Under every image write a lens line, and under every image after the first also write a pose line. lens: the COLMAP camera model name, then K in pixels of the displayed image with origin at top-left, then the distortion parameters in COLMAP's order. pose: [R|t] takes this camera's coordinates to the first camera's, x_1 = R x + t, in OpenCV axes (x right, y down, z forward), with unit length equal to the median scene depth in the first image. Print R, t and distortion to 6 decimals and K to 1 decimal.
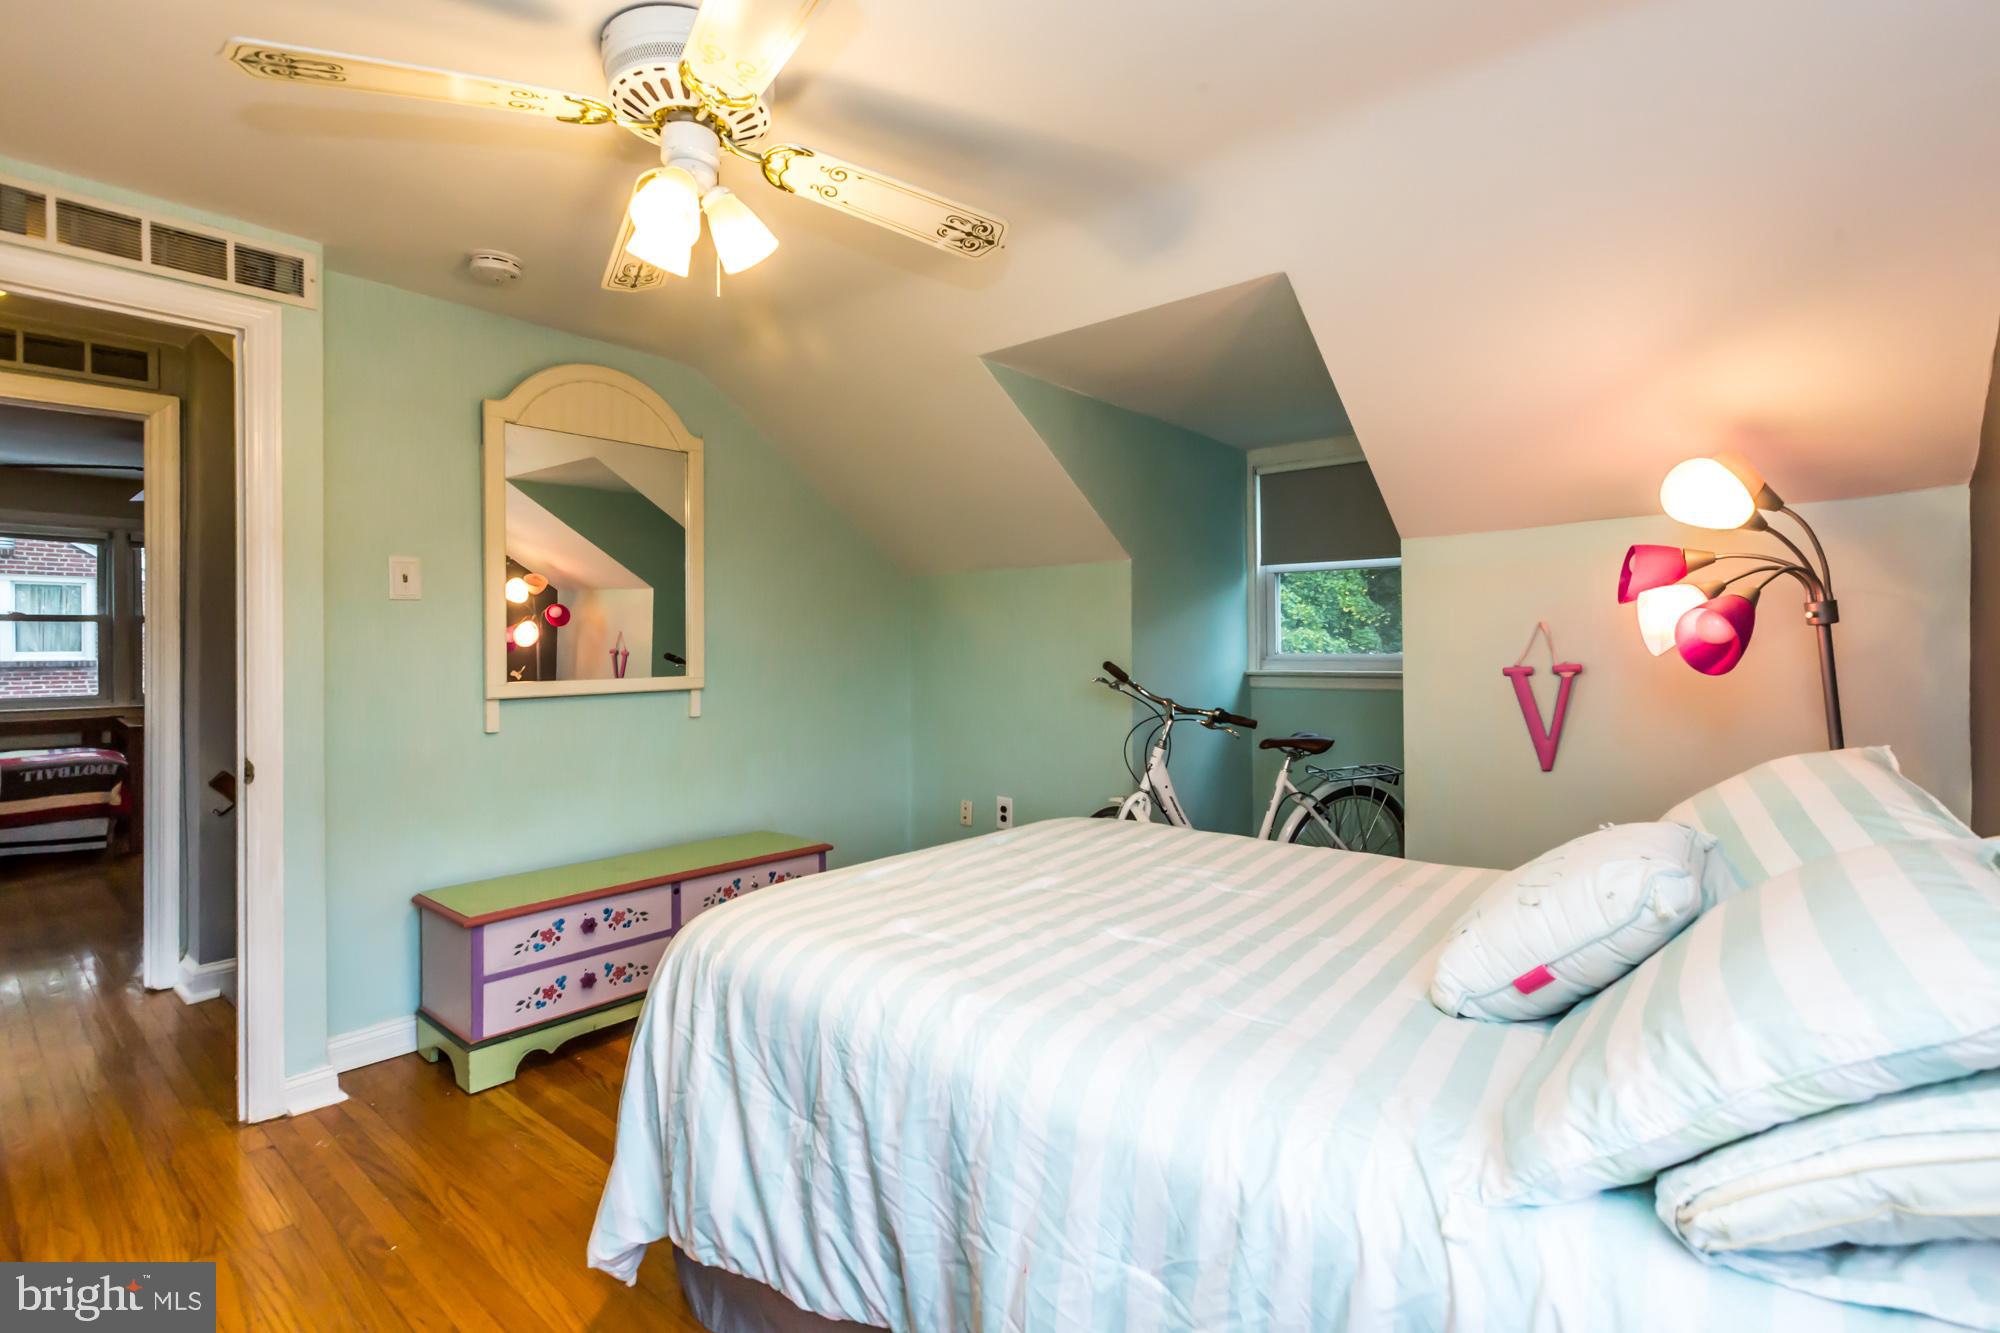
lens RADIAL K [[905.7, 0, 996.9], [0, 905.7, 662.0], [0, 0, 1]] dist [0.000534, -0.000352]
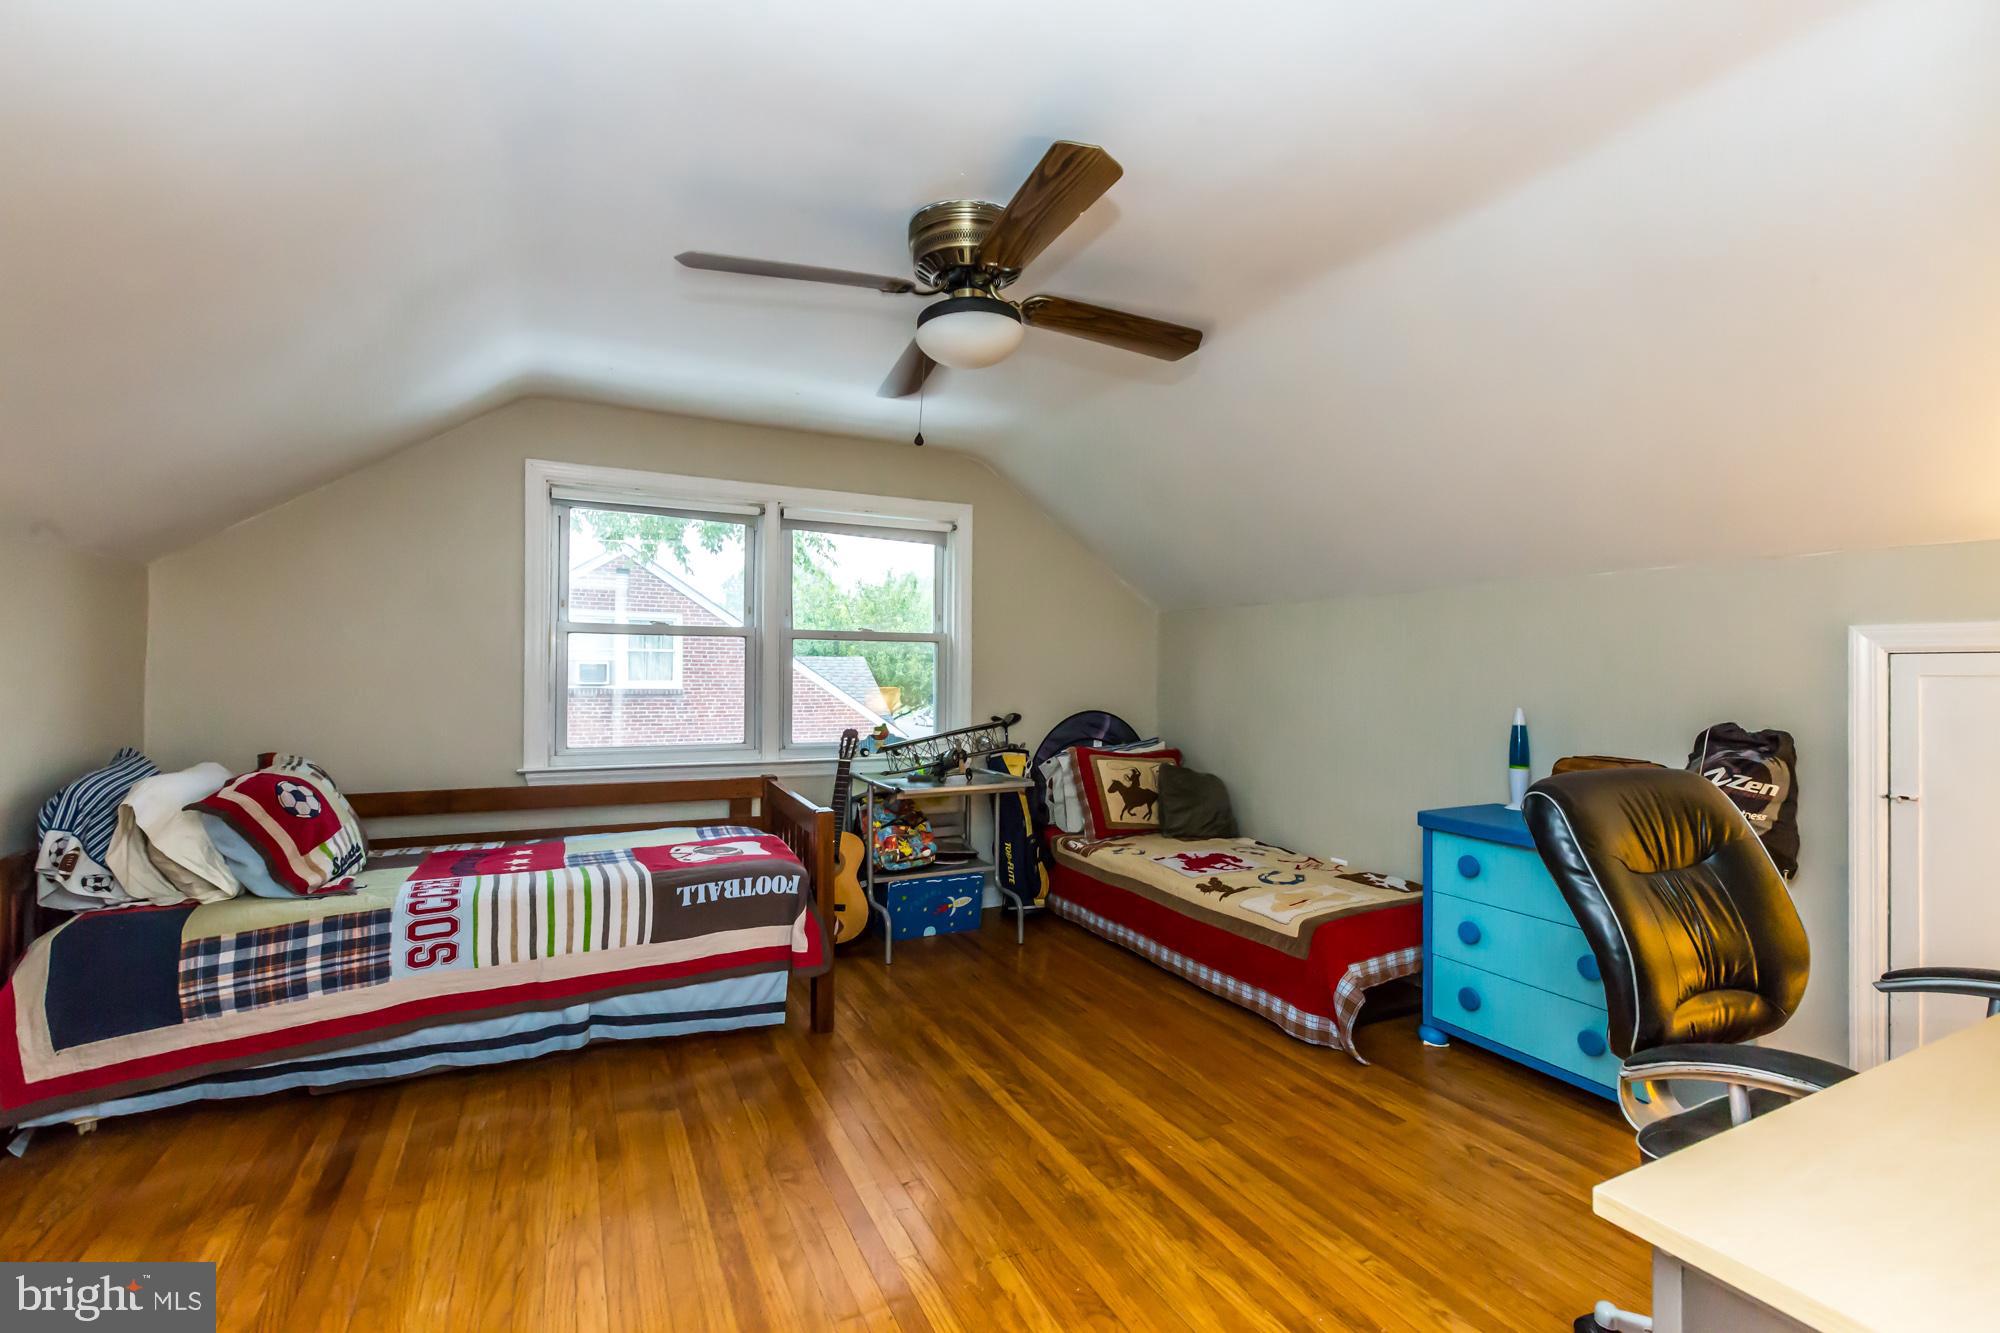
lens RADIAL K [[905.7, 0, 1003.8], [0, 905.7, 670.7], [0, 0, 1]] dist [0.000534, -0.000352]
pose [[0.914484, -0.001078, -0.404620, -0.624920], [-0.008549, 0.999722, -0.021983, -0.006379], [0.404531, 0.023562, 0.914221, 0.527249]]
